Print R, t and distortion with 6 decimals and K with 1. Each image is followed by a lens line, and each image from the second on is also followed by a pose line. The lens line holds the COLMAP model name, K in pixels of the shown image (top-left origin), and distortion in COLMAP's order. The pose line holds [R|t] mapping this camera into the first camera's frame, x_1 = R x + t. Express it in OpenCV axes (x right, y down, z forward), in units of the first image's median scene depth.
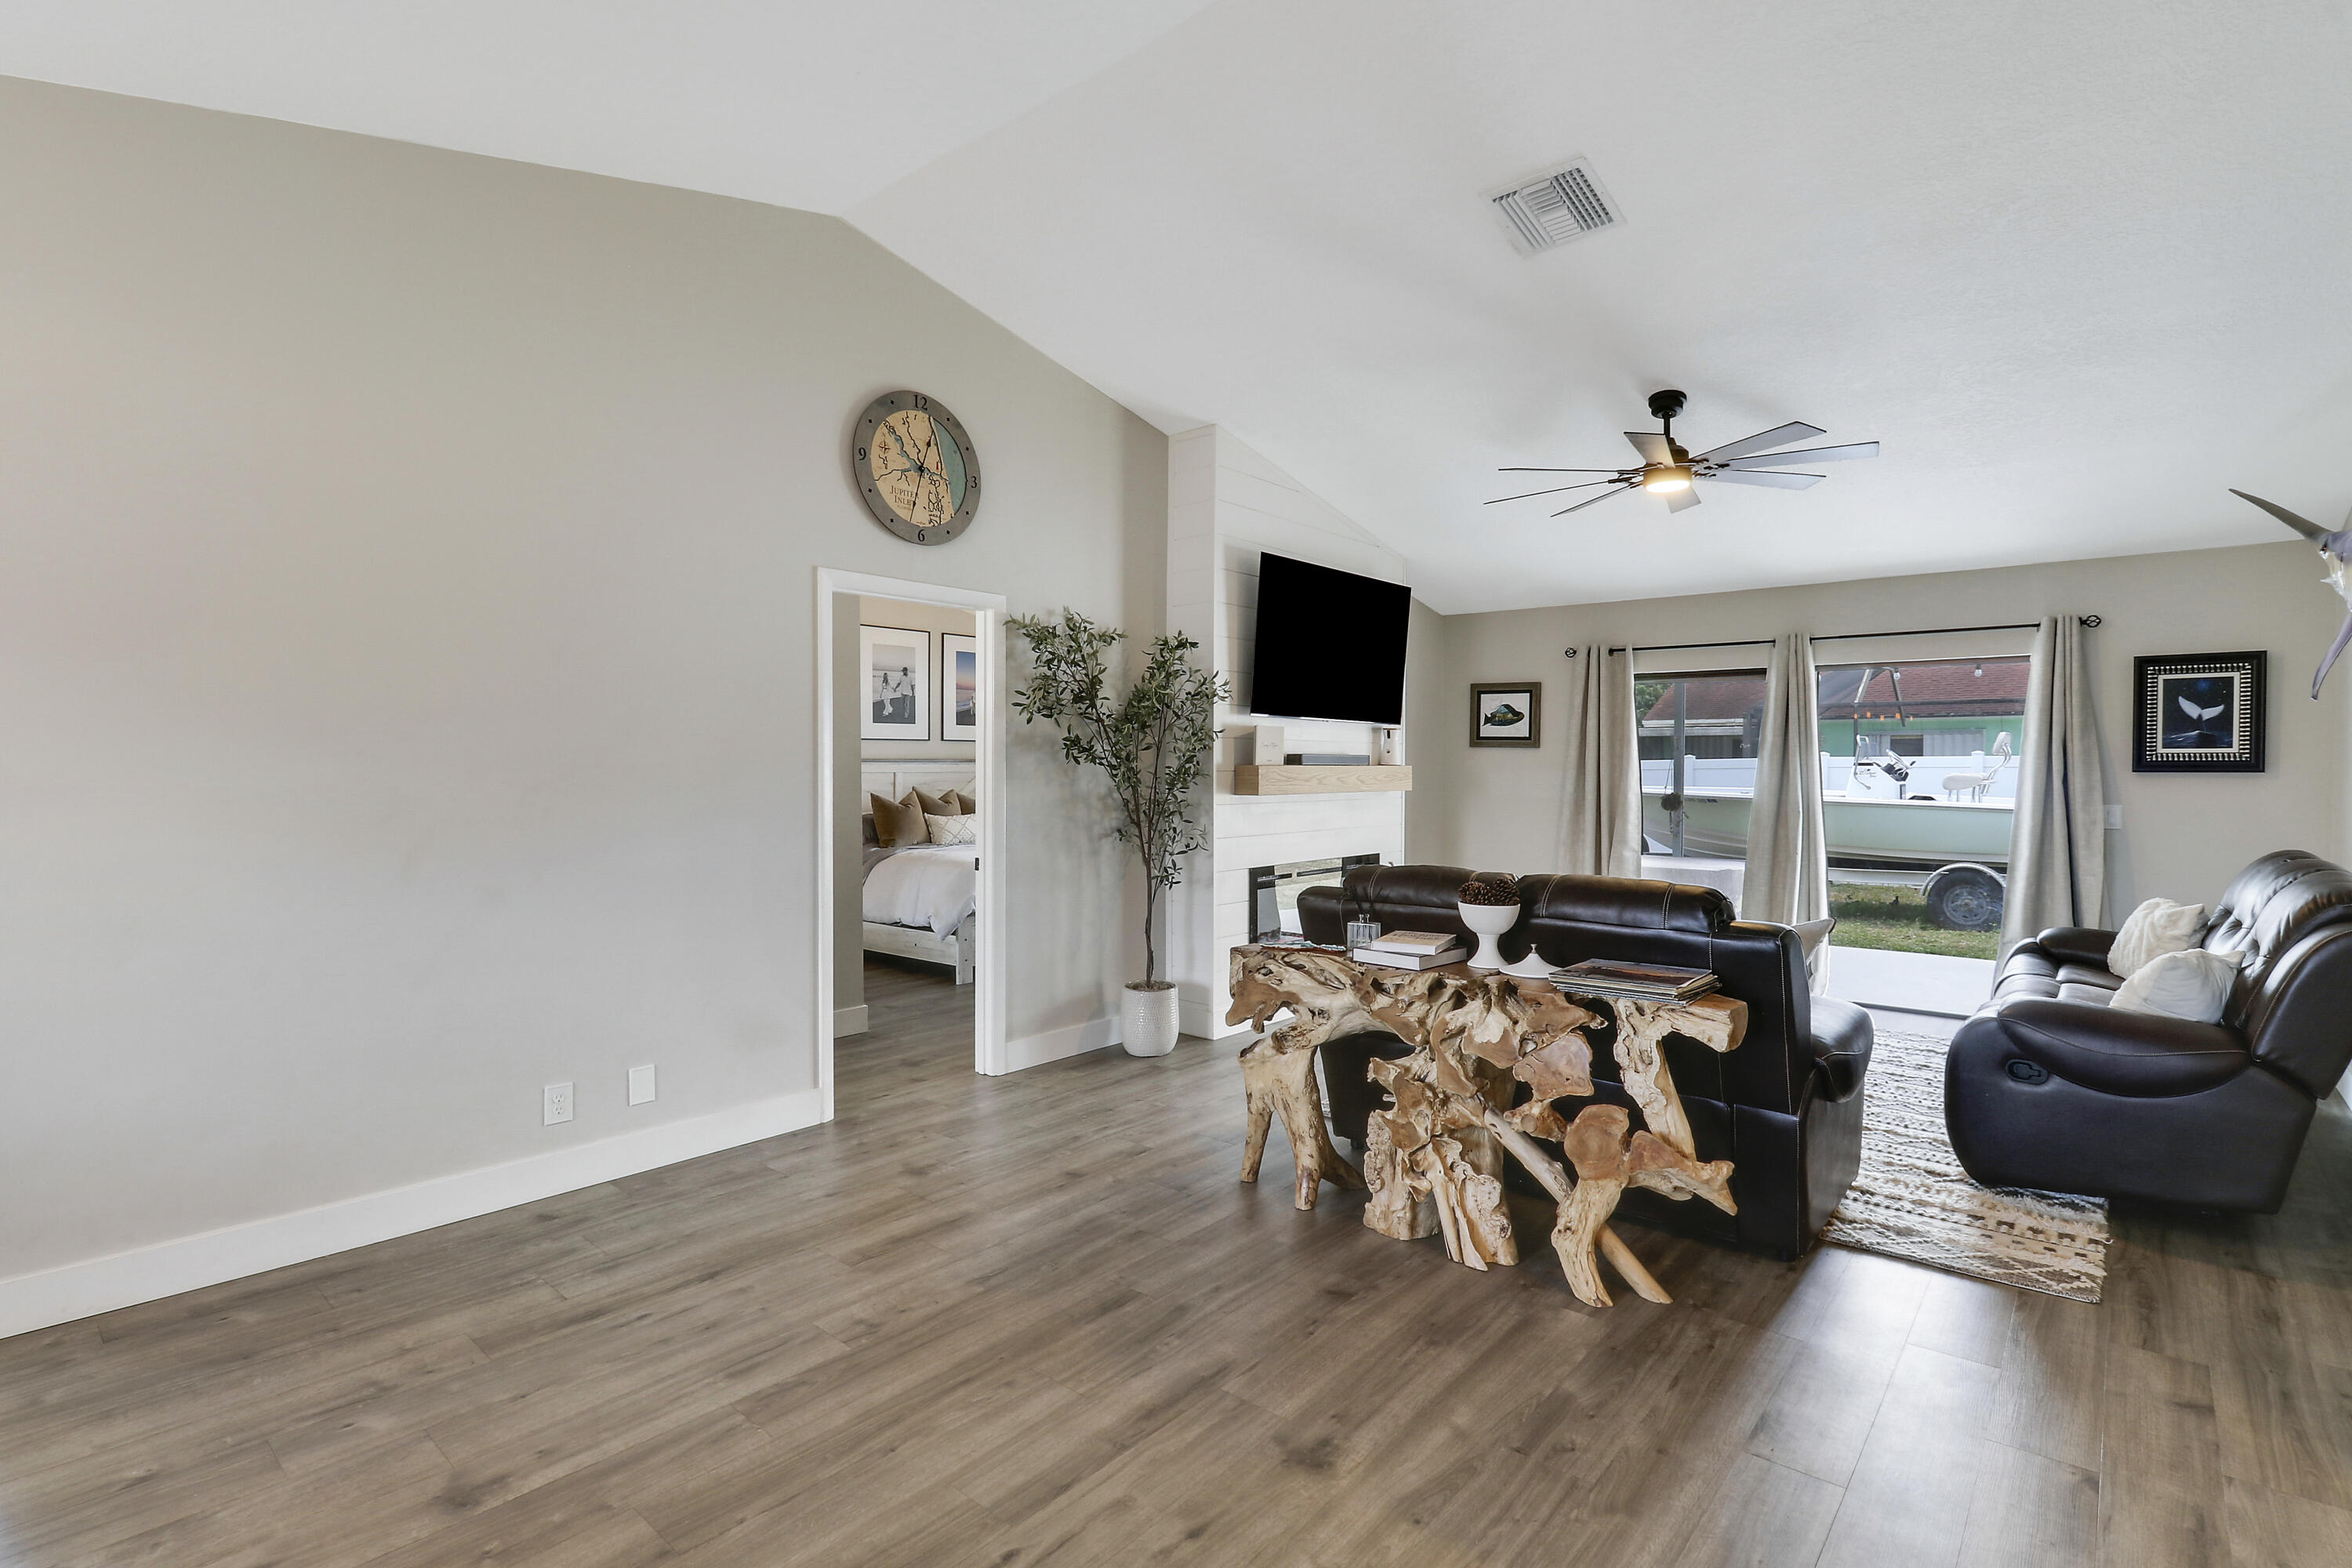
lens RADIAL K [[1123.8, 0, 1204.6], [0, 1123.8, 779.7], [0, 0, 1]] dist [-0.020166, -0.000716]
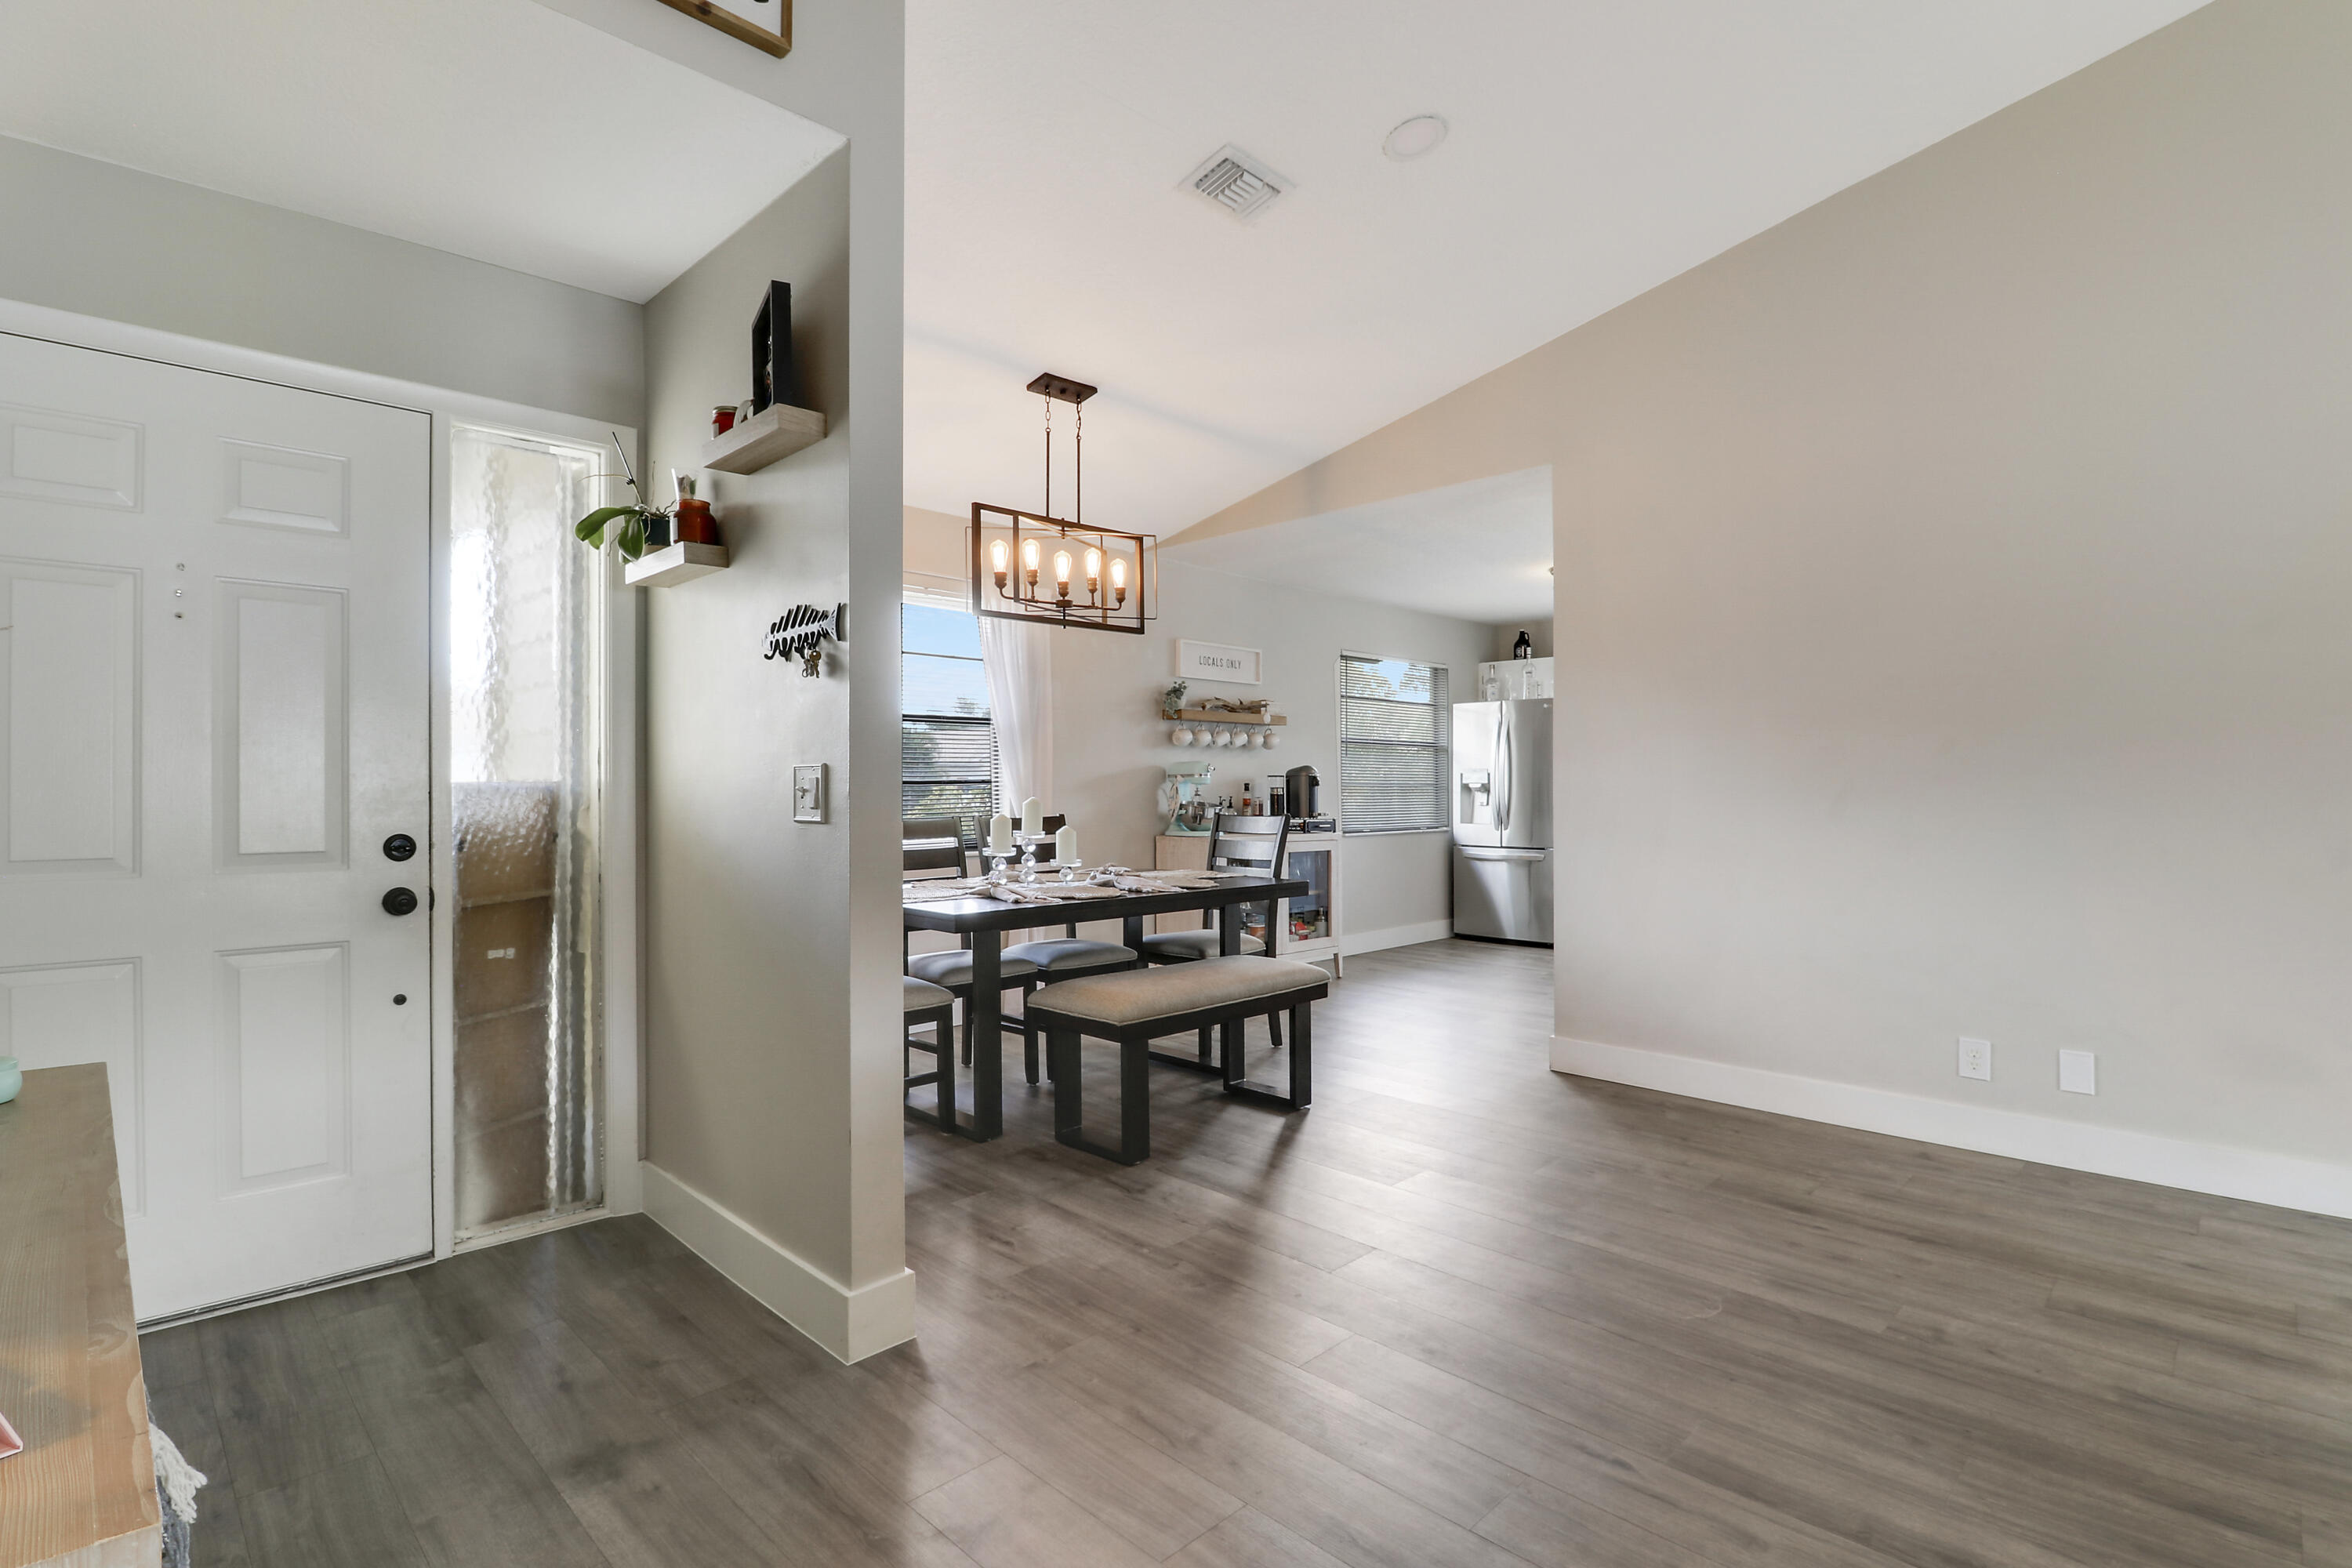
lens RADIAL K [[1100.0, 0, 1191.4], [0, 1100.0, 773.6], [0, 0, 1]] dist [-0.001844, -0.000130]
pose [[-0.077303, -0.016502, -0.996871, 0.324148], [-0.018781, 0.999710, -0.015093, 0.047989], [0.996831, 0.017556, -0.077591, 0.275871]]
